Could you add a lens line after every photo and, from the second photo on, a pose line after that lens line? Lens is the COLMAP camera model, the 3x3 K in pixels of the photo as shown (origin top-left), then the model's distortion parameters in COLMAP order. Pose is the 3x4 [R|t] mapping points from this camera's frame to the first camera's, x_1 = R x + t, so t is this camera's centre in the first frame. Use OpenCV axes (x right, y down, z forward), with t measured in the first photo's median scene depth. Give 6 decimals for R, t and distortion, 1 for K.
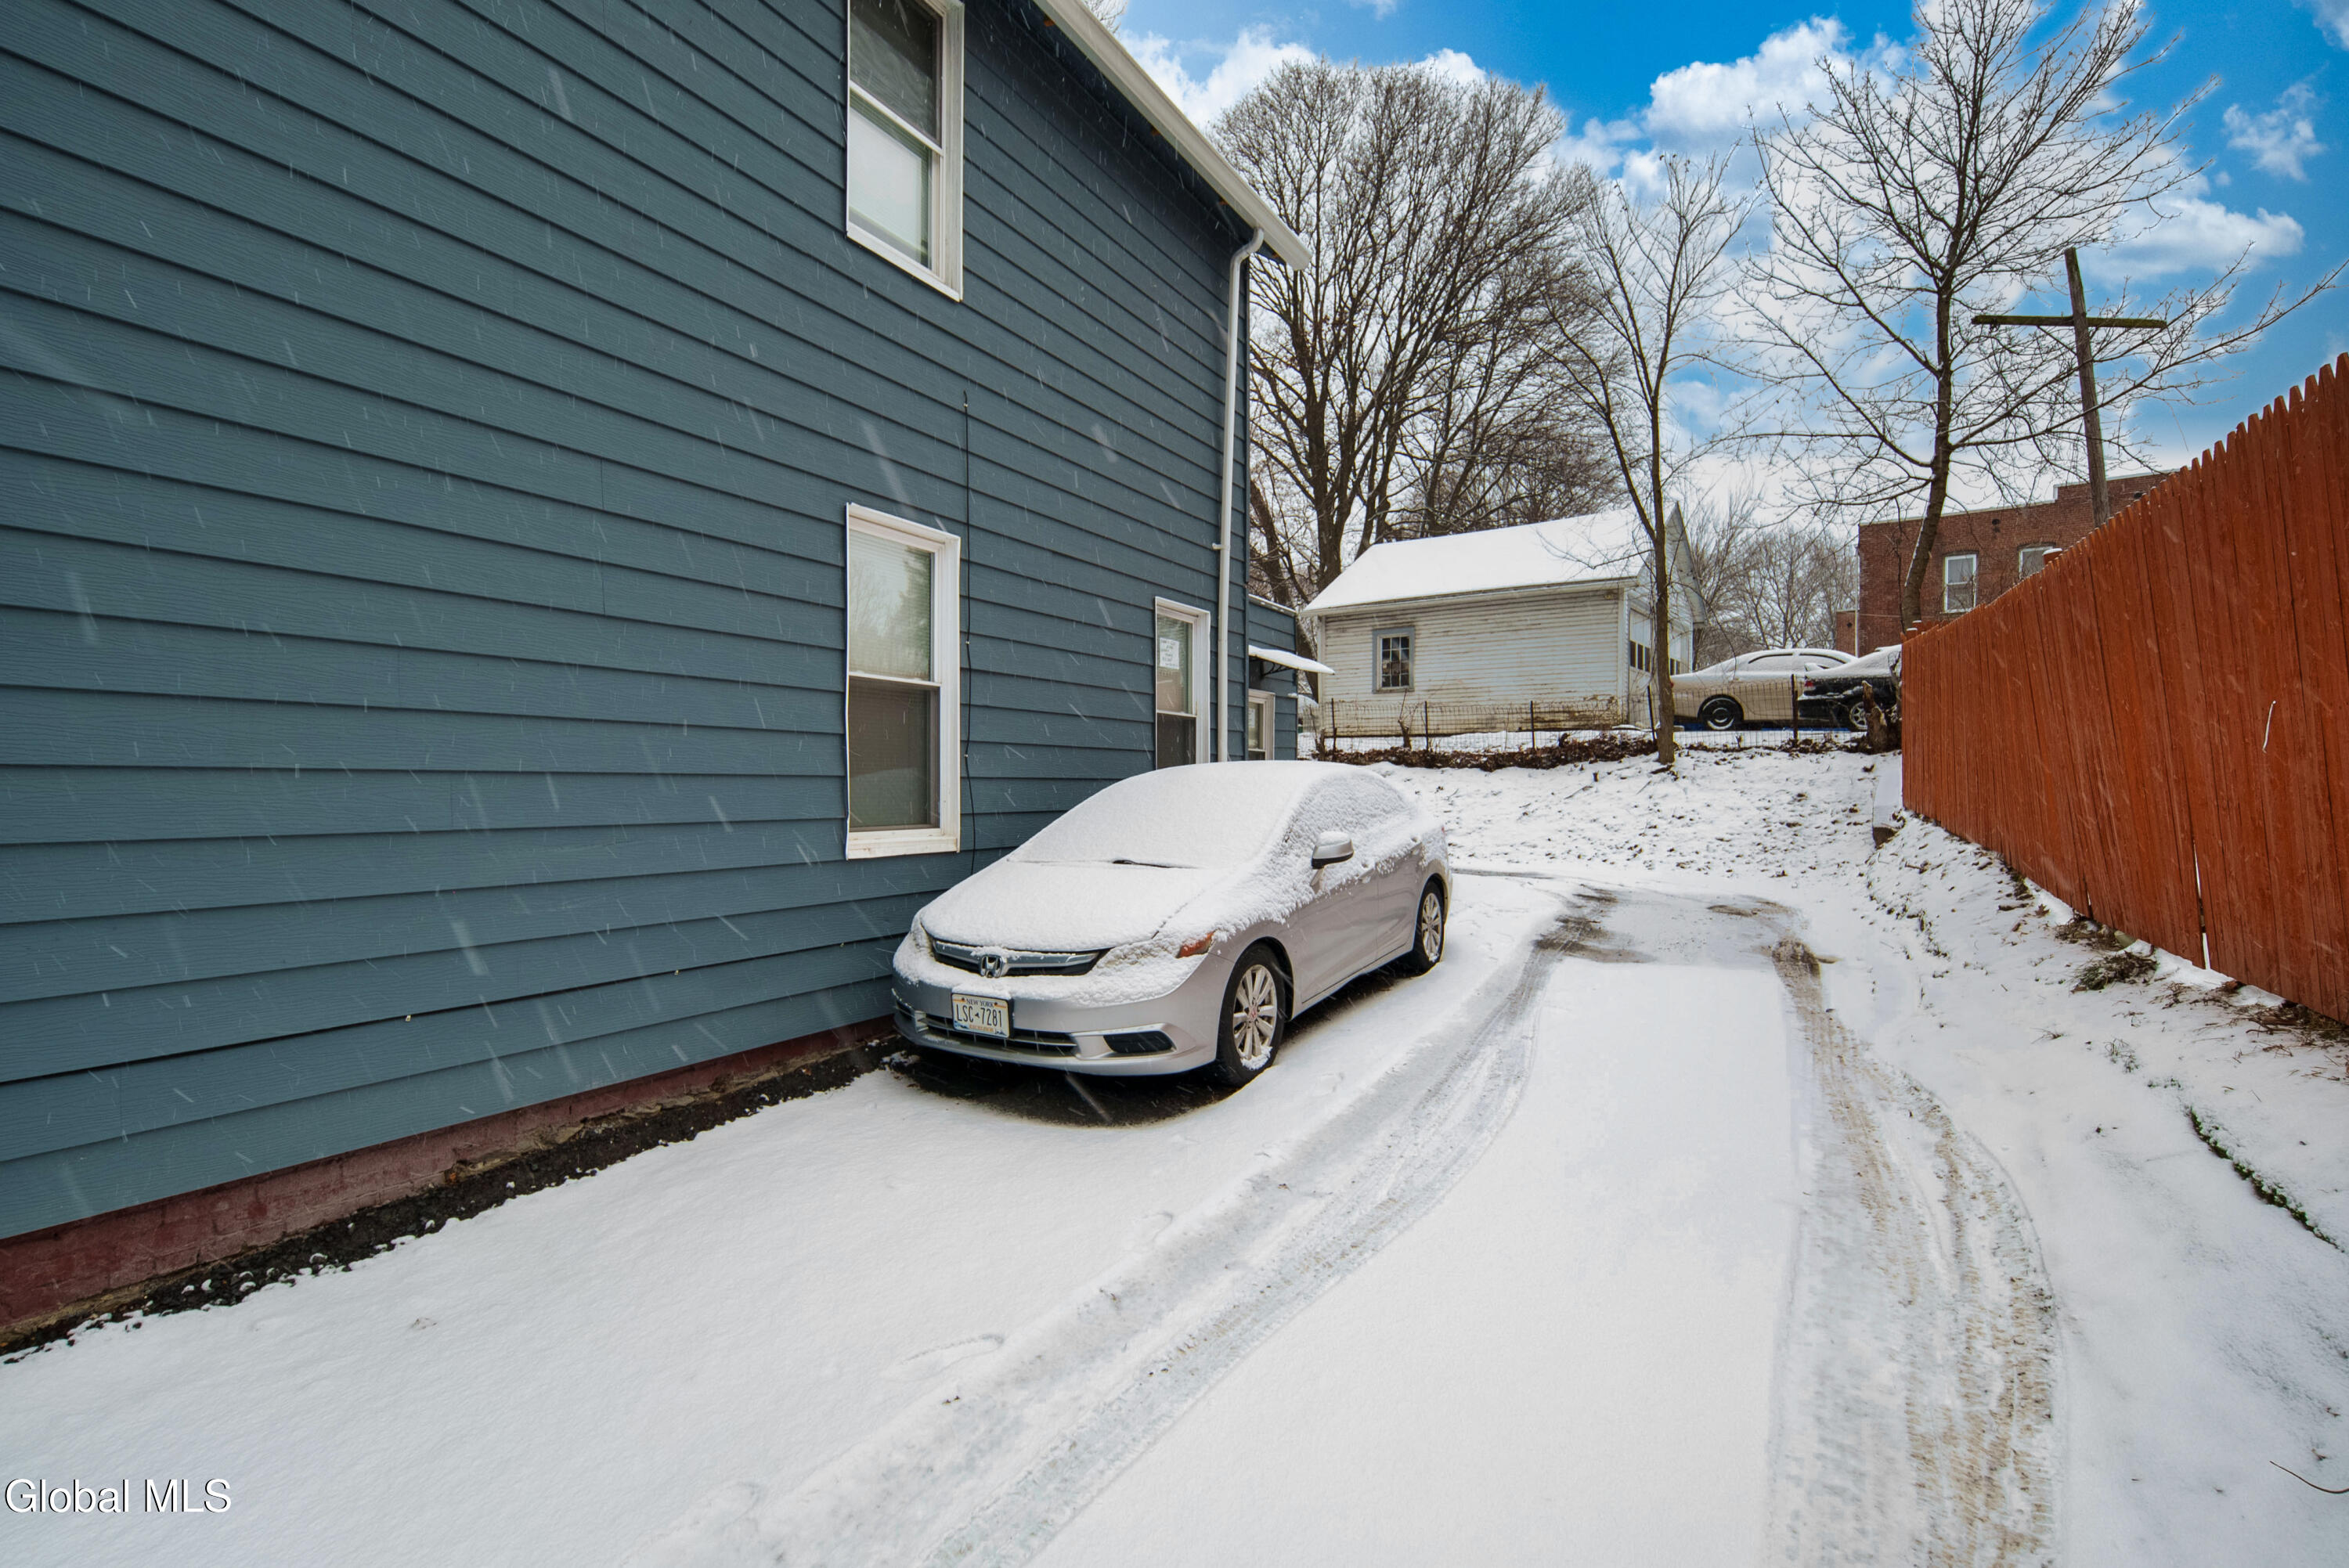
lens RADIAL K [[1049.0, 0, 1178.6], [0, 1049.0, 782.4], [0, 0, 1]] dist [-0.001009, 0.000494]
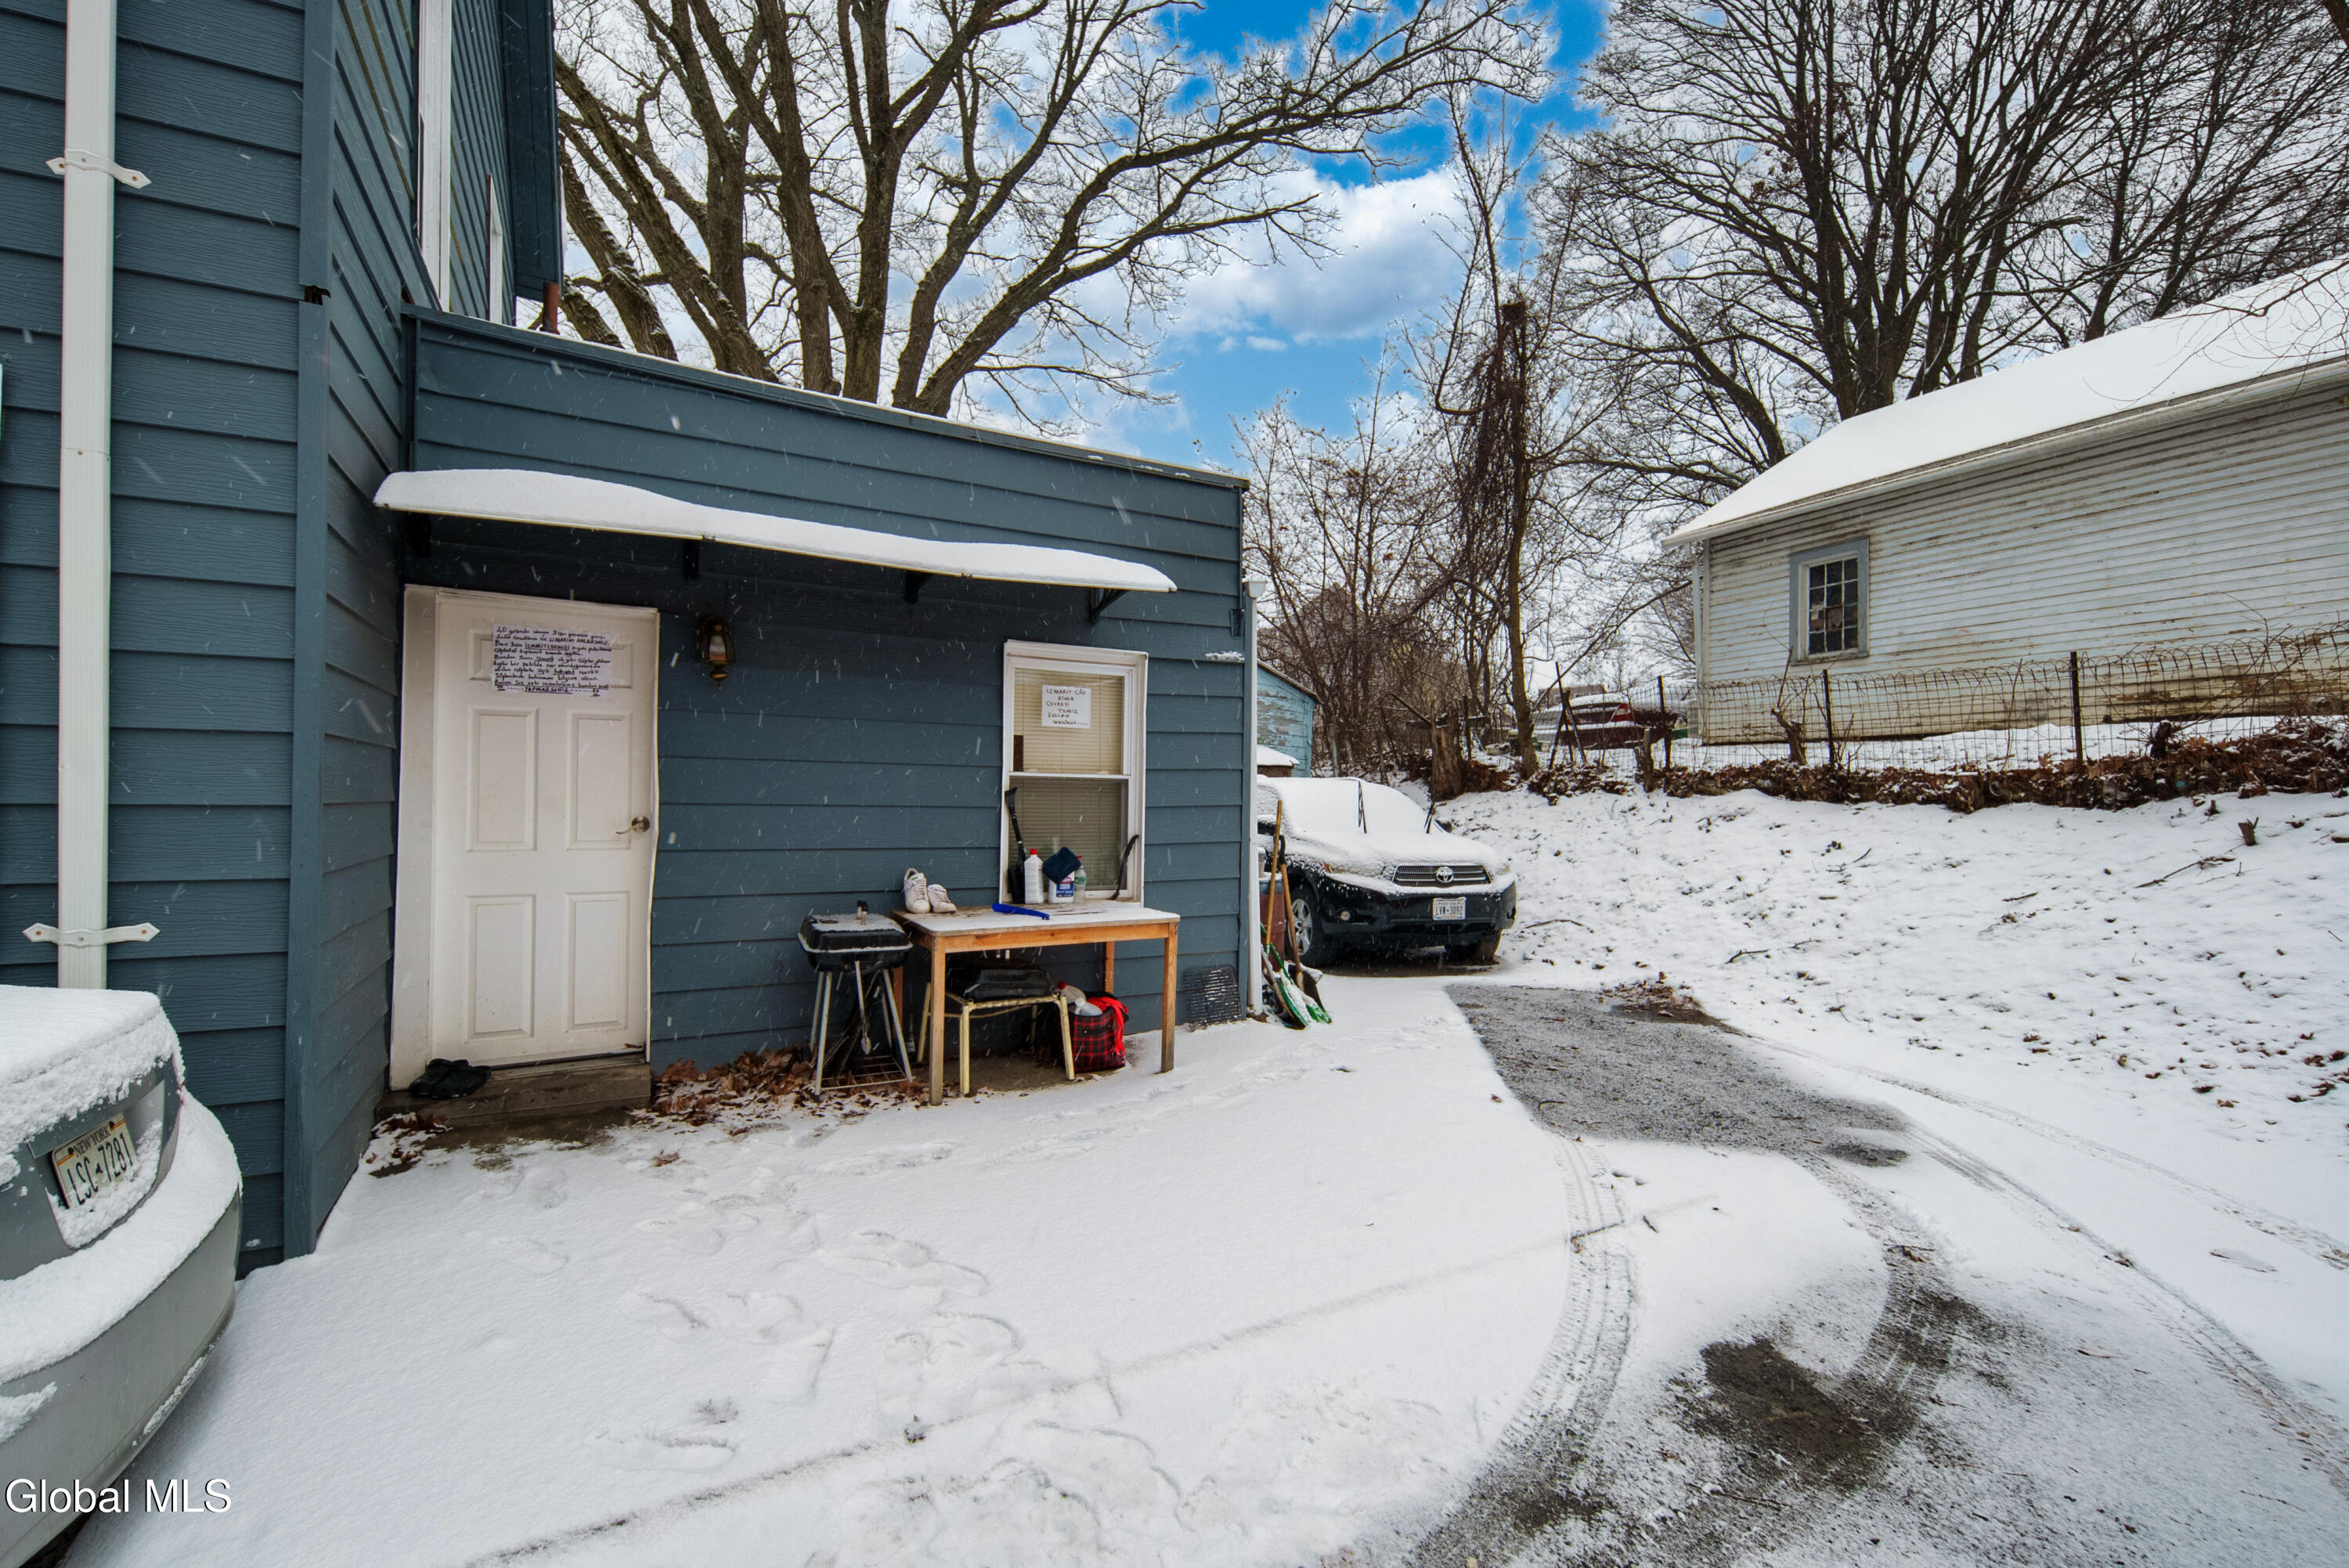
lens RADIAL K [[1049.0, 0, 1180.1], [0, 1049.0, 780.5], [0, 0, 1]] dist [-0.001009, 0.000494]
pose [[0.856304, -0.003510, -0.516460, 0.233227], [-0.007057, 0.999804, -0.018496, -0.013144], [0.516424, 0.019483, 0.856111, 0.418561]]
